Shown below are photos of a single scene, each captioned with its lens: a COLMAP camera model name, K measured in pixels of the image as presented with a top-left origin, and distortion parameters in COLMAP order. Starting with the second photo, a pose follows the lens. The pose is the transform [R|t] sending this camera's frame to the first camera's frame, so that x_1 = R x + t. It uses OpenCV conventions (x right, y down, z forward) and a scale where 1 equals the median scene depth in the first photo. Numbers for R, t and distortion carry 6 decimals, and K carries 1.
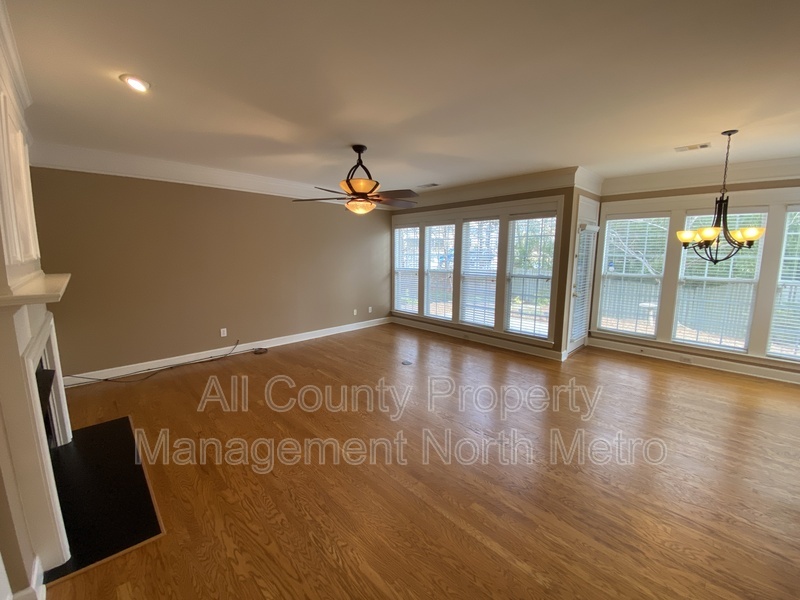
lens RADIAL K [[334.8, 0, 400.6], [0, 334.8, 303.5], [0, 0, 1]] dist [0.002023, -0.001156]
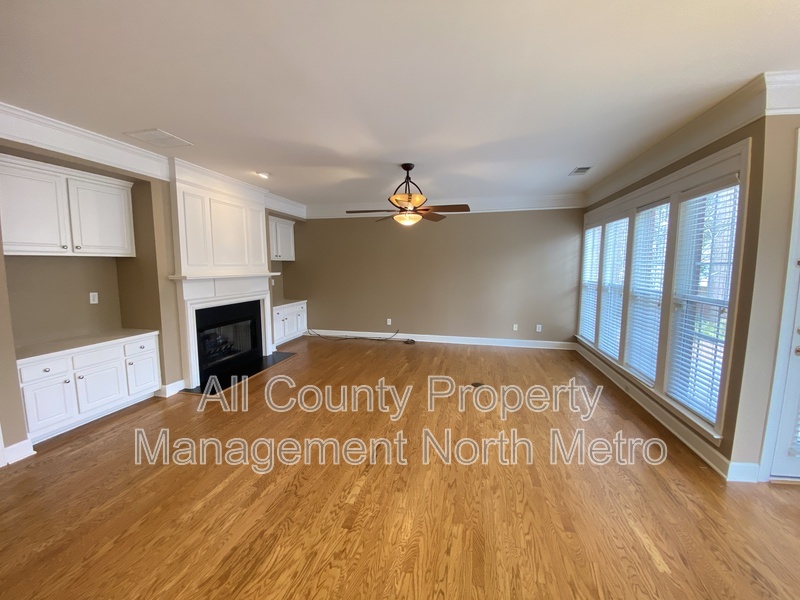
lens RADIAL K [[334.8, 0, 393.2], [0, 334.8, 299.3], [0, 0, 1]] dist [0.002023, -0.001156]
pose [[0.504020, 0.085399, -0.859459, 0.616163], [-0.129163, 0.991362, 0.022759, -0.034425], [0.853979, 0.099540, 0.510697, 0.322333]]
